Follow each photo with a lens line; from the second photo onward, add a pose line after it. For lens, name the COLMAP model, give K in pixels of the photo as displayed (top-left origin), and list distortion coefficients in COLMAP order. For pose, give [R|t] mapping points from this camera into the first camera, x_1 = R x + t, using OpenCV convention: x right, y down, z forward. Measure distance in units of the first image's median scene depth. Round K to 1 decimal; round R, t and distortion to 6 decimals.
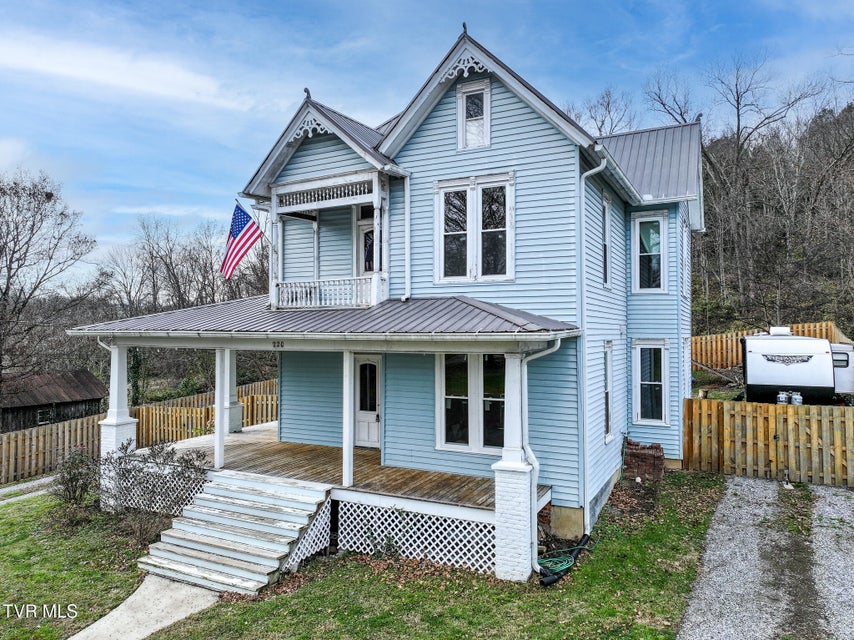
lens RADIAL K [[598.6, 0, 429.6], [0, 598.6, 318.8], [0, 0, 1]] dist [0.000421, 0.010835]
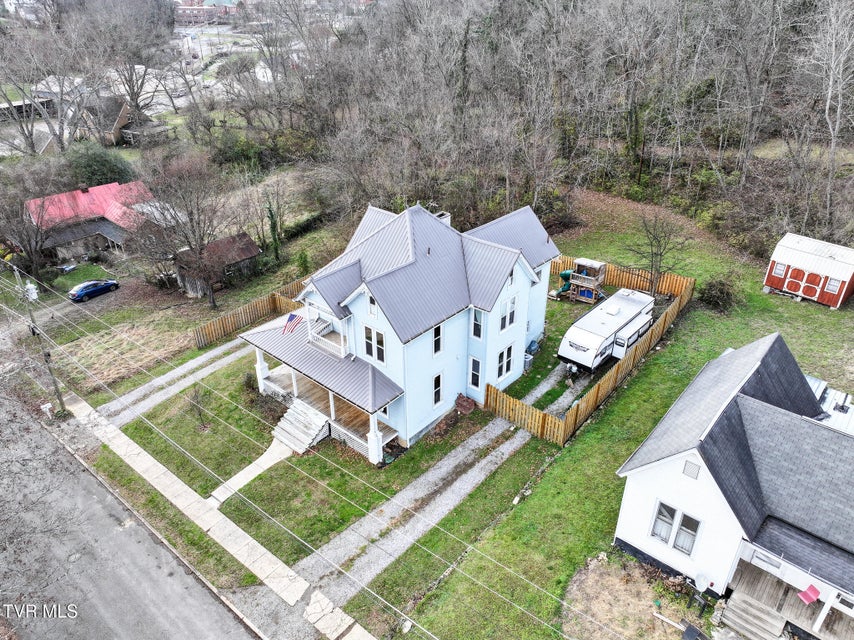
lens RADIAL K [[600.5, 0, 428.8], [0, 600.5, 315.6], [0, 0, 1]] dist [0.008890, 0.005307]
pose [[0.969912, 0.116563, -0.213737, 0.852387], [0.005508, 0.867201, 0.497928, -1.561361], [0.243393, -0.484124, 0.840466, -1.079132]]
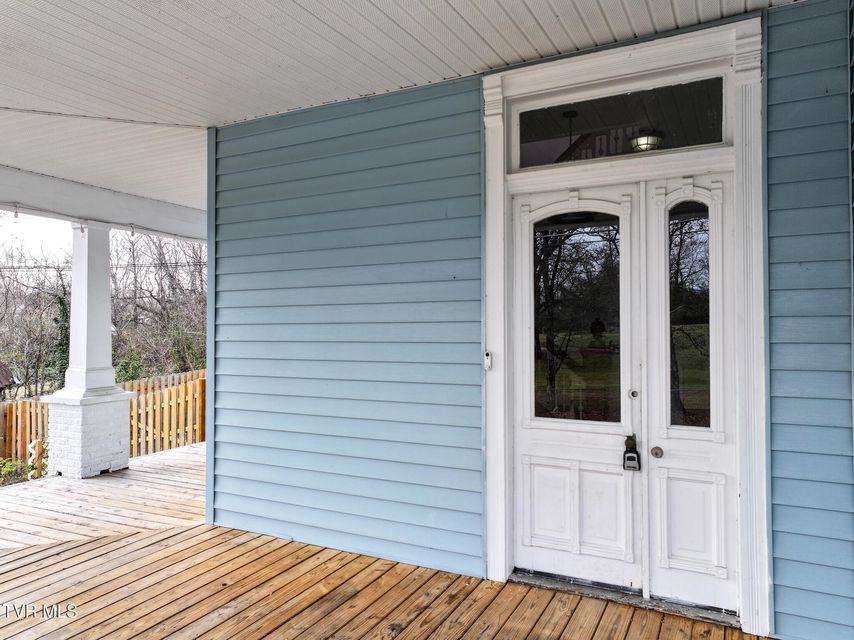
lens RADIAL K [[598.6, 0, 429.6], [0, 598.6, 318.8], [0, 0, 1]] dist [0.000421, 0.010835]
pose [[0.999976, -0.001880, -0.006595, -0.192401], [0.001934, 0.999963, 0.008324, 0.138970], [0.006579, -0.008336, 0.999944, 0.946283]]
